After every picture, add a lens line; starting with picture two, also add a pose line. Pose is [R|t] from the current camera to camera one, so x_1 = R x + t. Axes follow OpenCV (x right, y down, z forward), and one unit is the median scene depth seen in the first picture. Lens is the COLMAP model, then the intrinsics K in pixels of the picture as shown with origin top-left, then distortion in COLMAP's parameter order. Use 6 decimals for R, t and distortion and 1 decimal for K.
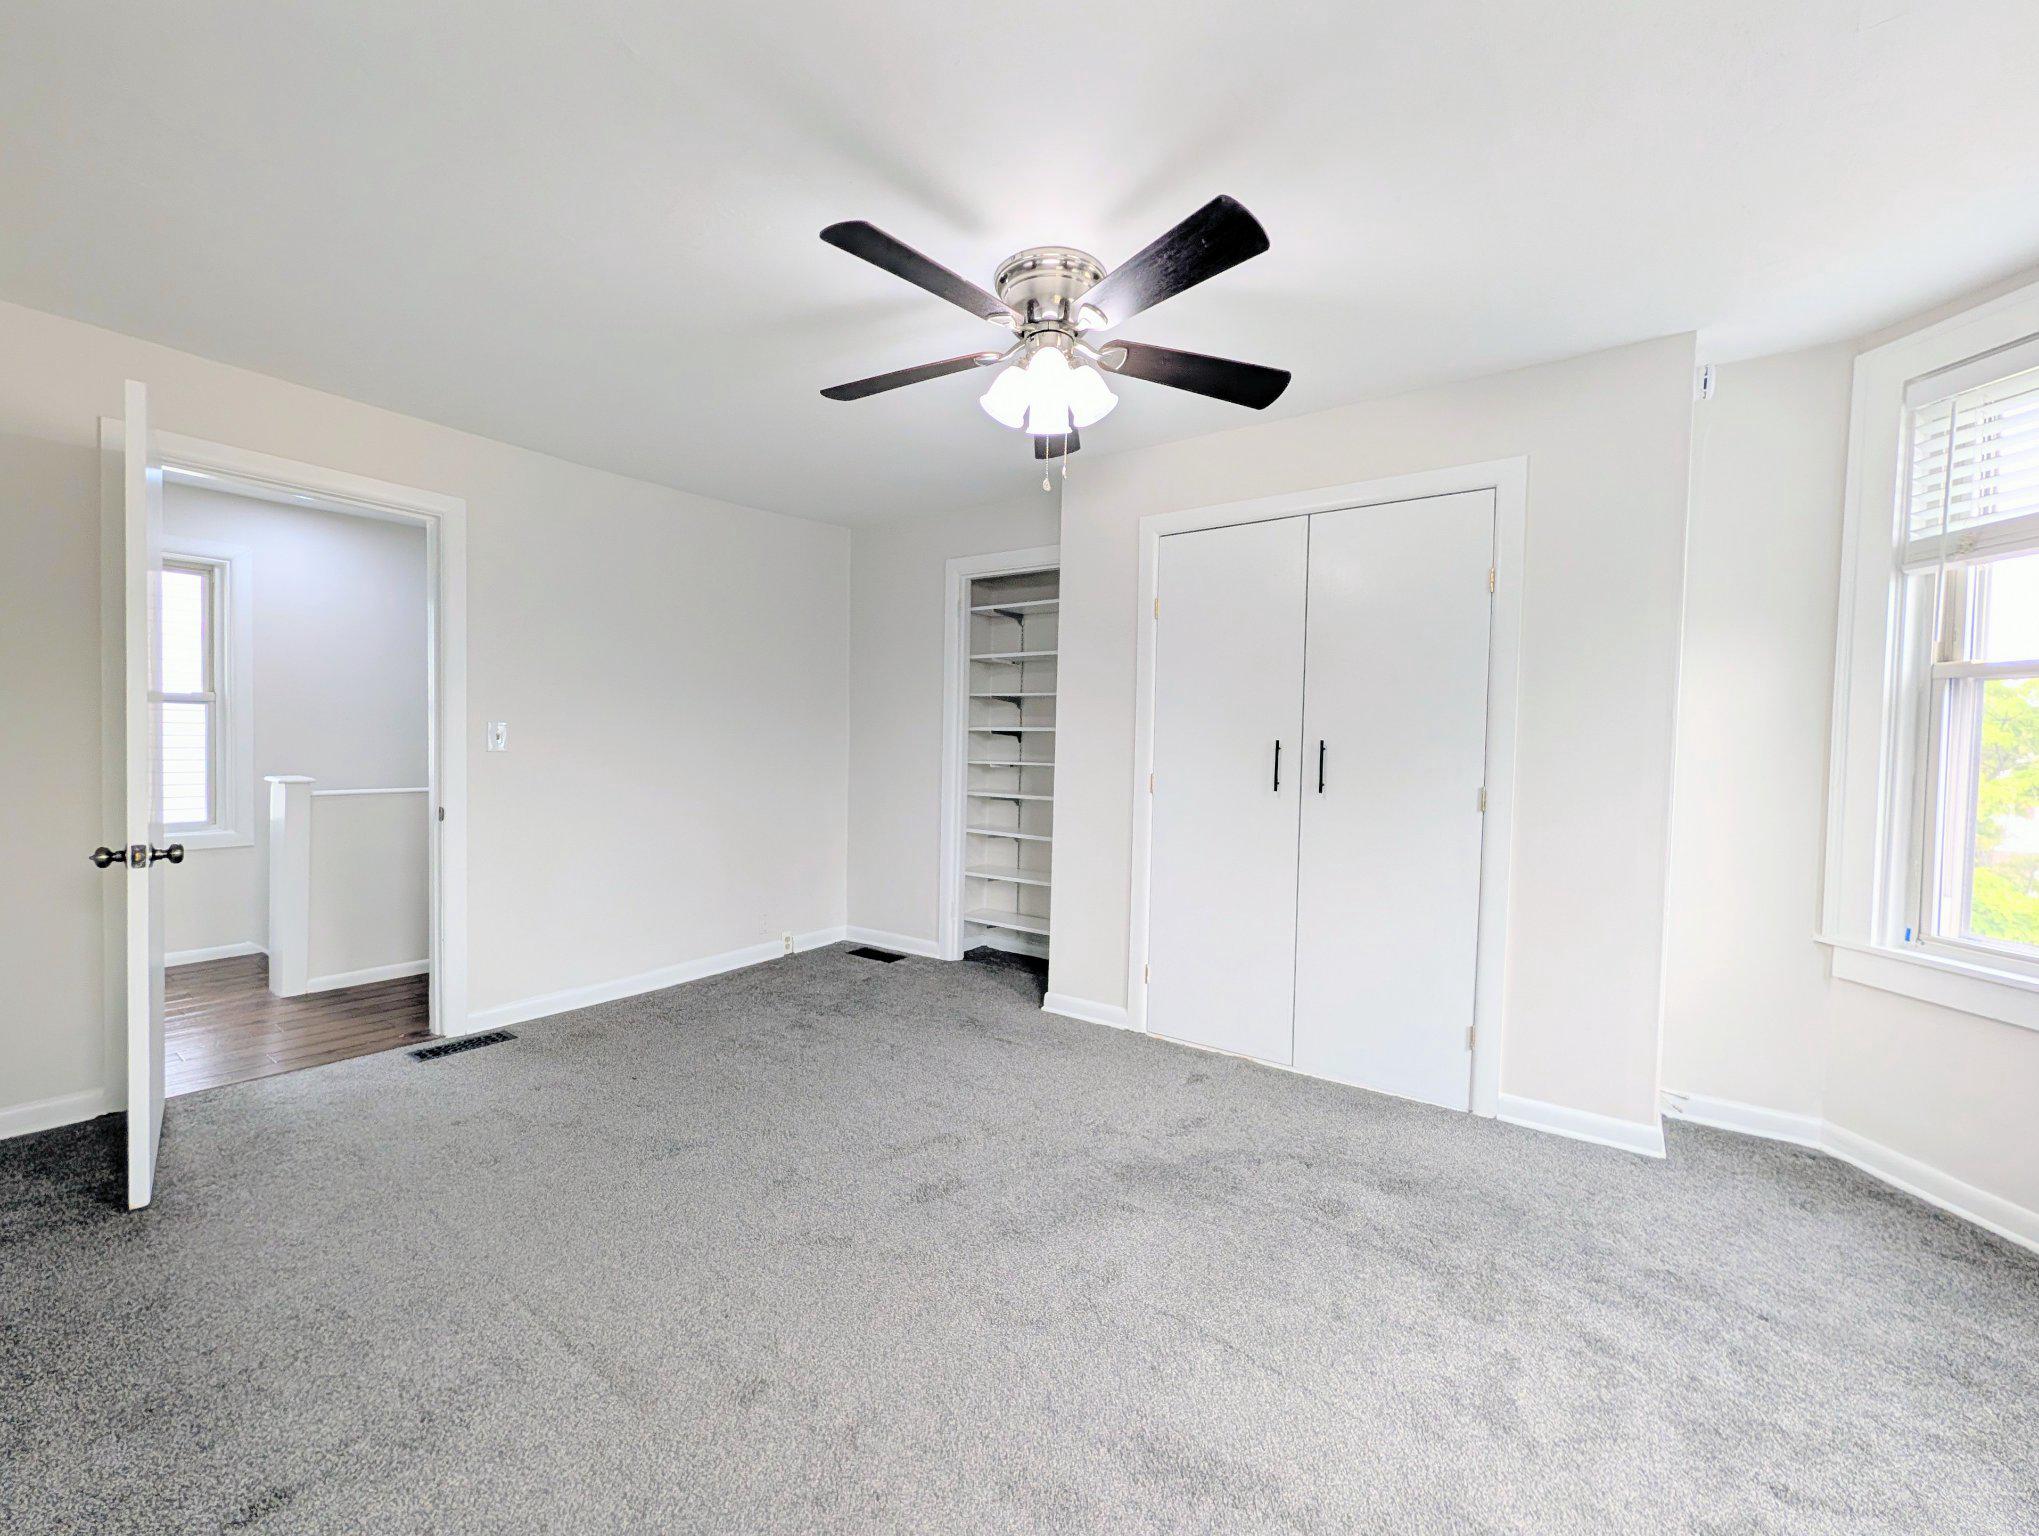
lens RADIAL K [[815.0, 0, 1019.5], [0, 815.0, 768.0], [0, 0, 1]] dist [0.000110, 0.000015]
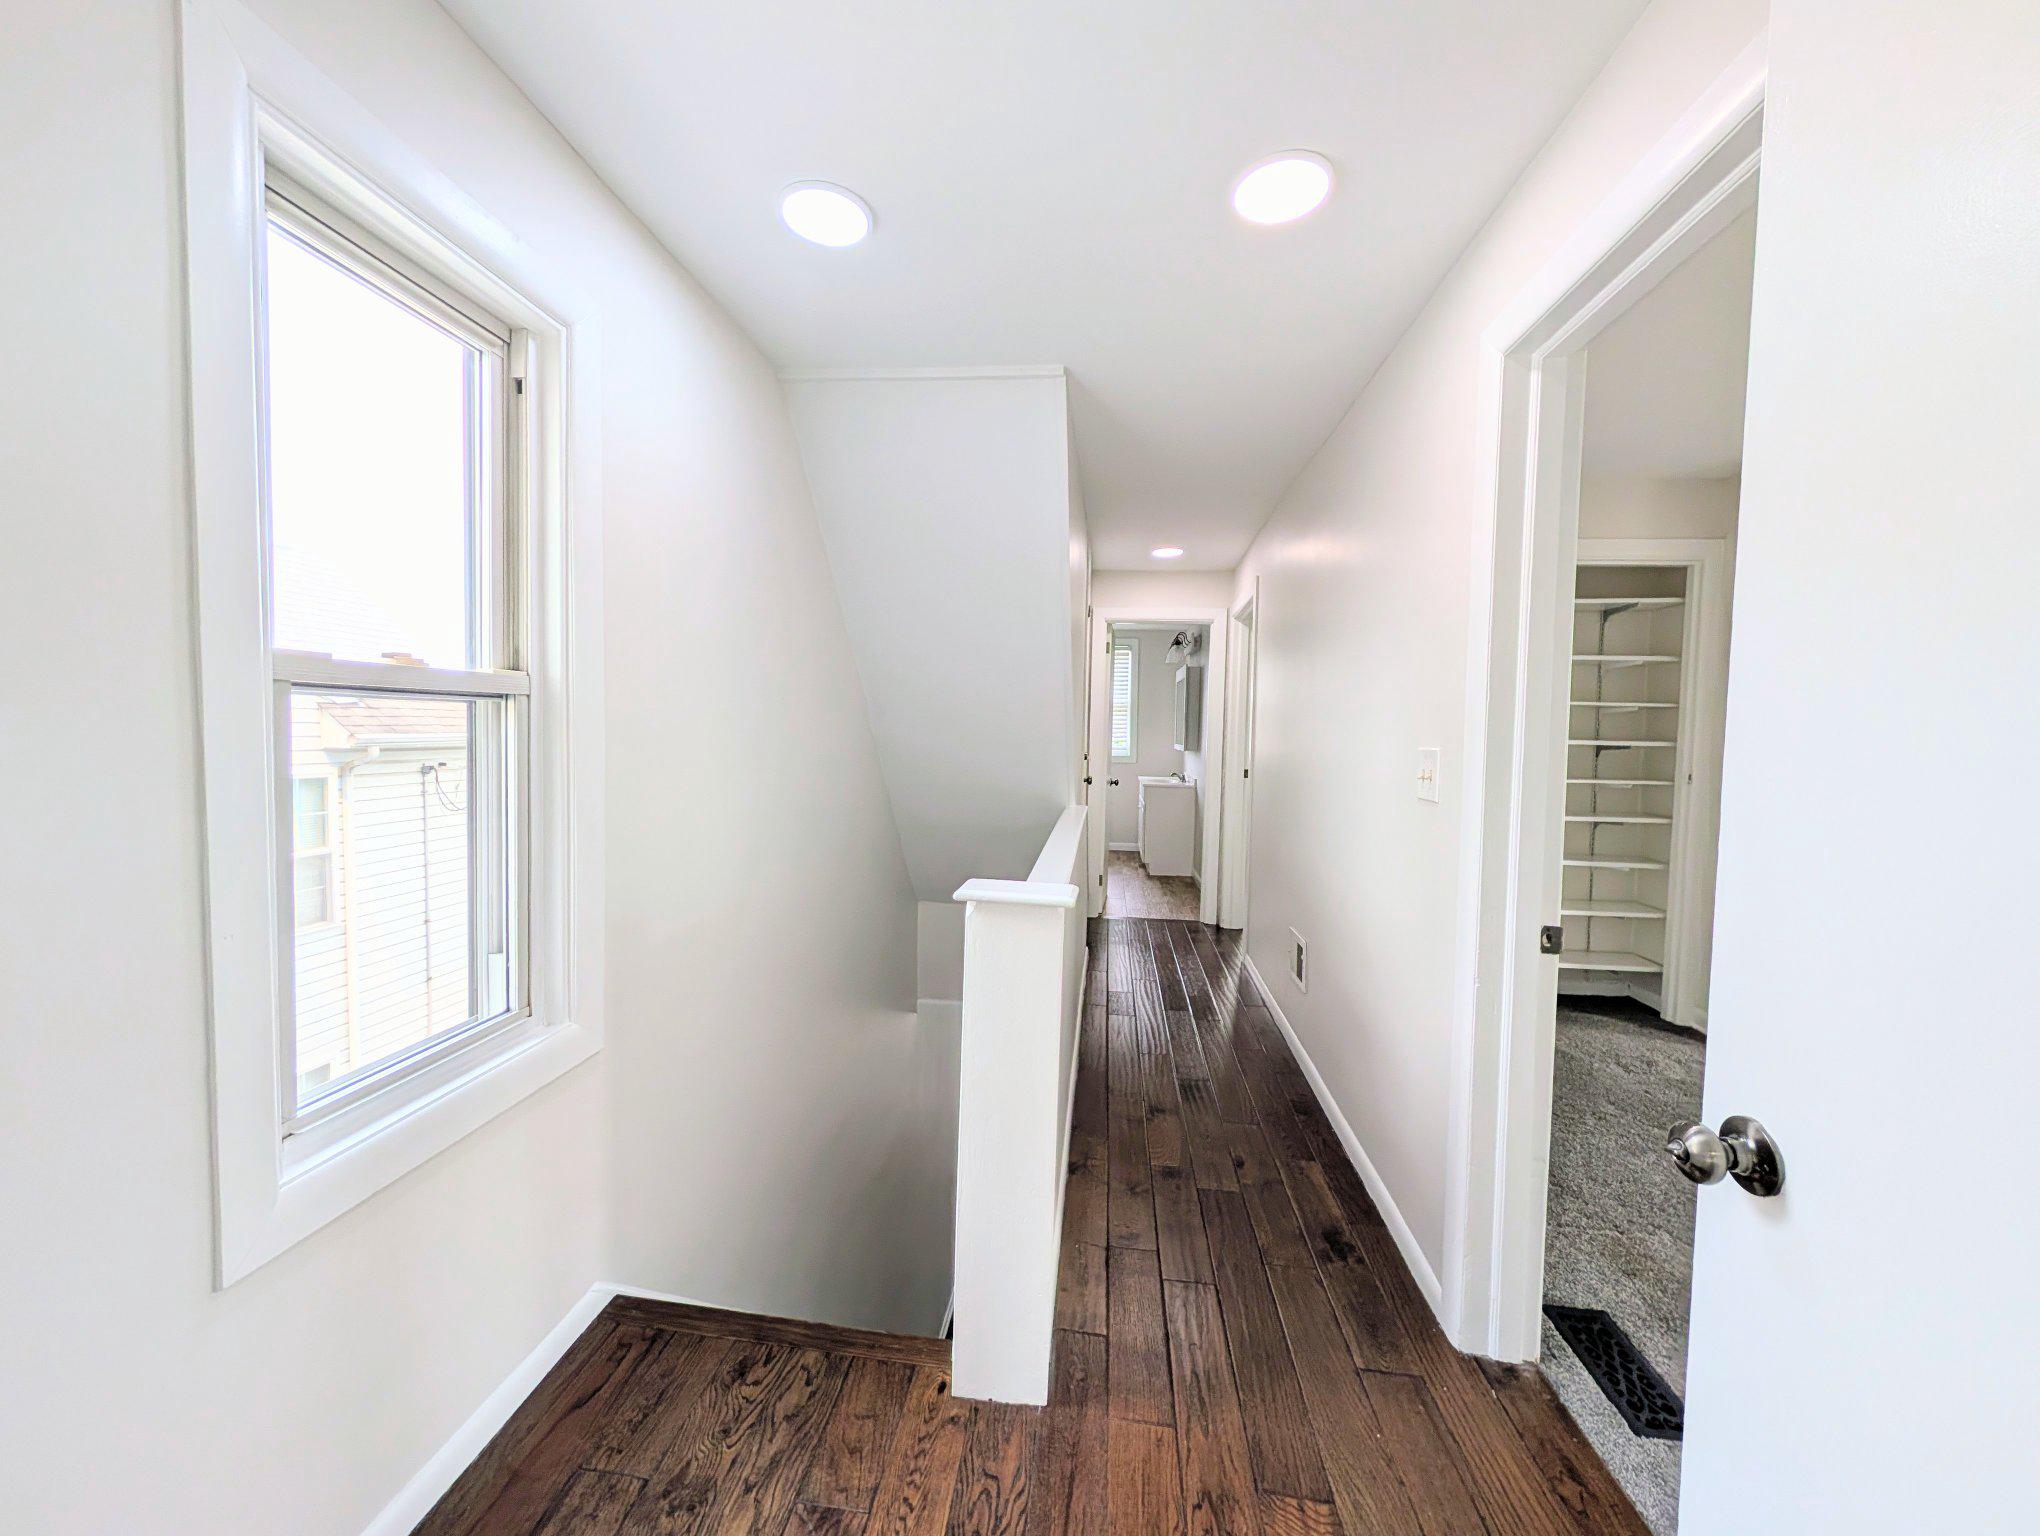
lens RADIAL K [[815.4, 0, 1020.0], [0, 815.4, 768.0], [0, 0, 1]] dist [0.000110, 0.000015]
pose [[0.877632, -0.032734, 0.478216, -0.973465], [0.018635, 0.999241, 0.034199, -0.056029], [-0.478973, -0.021102, 0.877576, 0.563406]]
